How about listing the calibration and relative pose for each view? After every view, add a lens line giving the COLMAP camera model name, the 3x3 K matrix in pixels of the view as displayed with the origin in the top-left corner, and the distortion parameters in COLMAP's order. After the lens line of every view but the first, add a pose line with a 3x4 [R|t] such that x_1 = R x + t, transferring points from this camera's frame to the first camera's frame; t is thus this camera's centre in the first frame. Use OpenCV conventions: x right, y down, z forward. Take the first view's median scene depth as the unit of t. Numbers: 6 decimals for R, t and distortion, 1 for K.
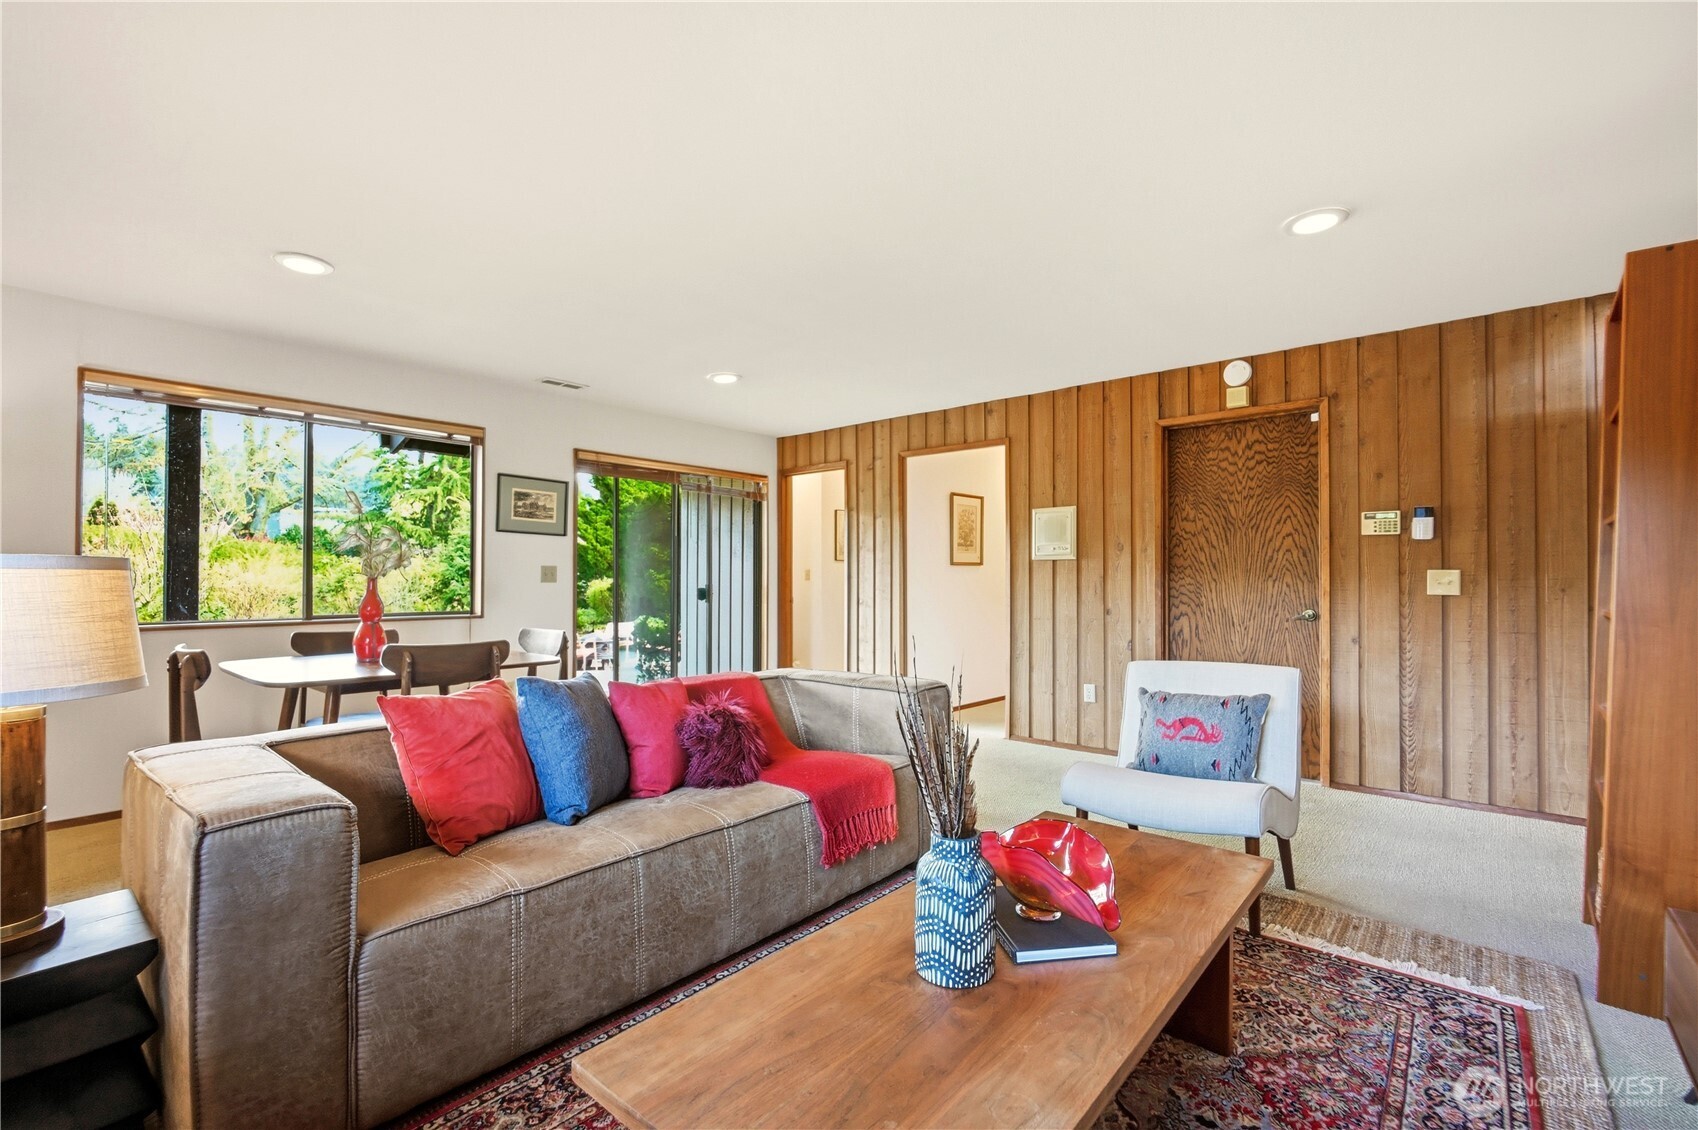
lens RADIAL K [[746.4, 0, 843.8], [0, 746.4, 574.4], [0, 0, 1]] dist [-0.018342, 0.000363]
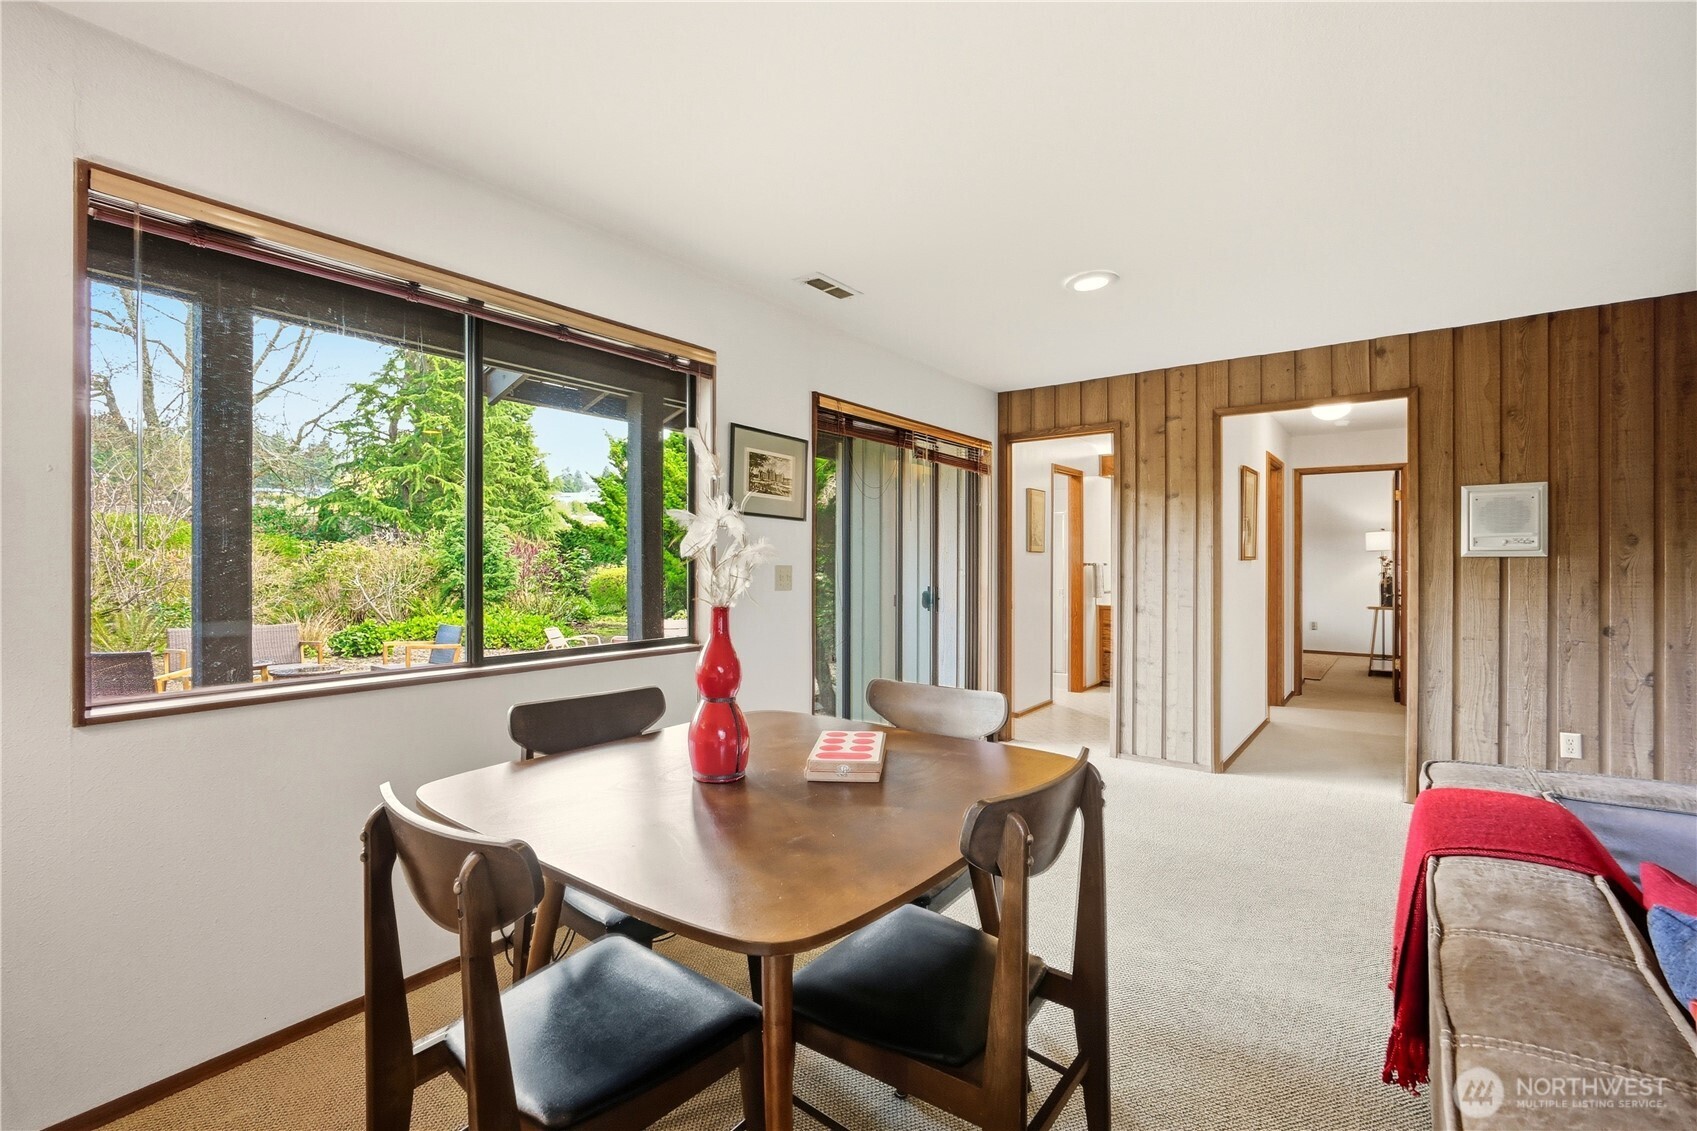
lens RADIAL K [[745.9, 0, 855.5], [0, 745.9, 562.7], [0, 0, 1]] dist [-0.018342, 0.000363]
pose [[0.997934, -0.000029, 0.064250, -0.329884], [-0.000369, 0.999981, 0.006180, -0.015608], [-0.064249, -0.006191, 0.997915, 0.285528]]
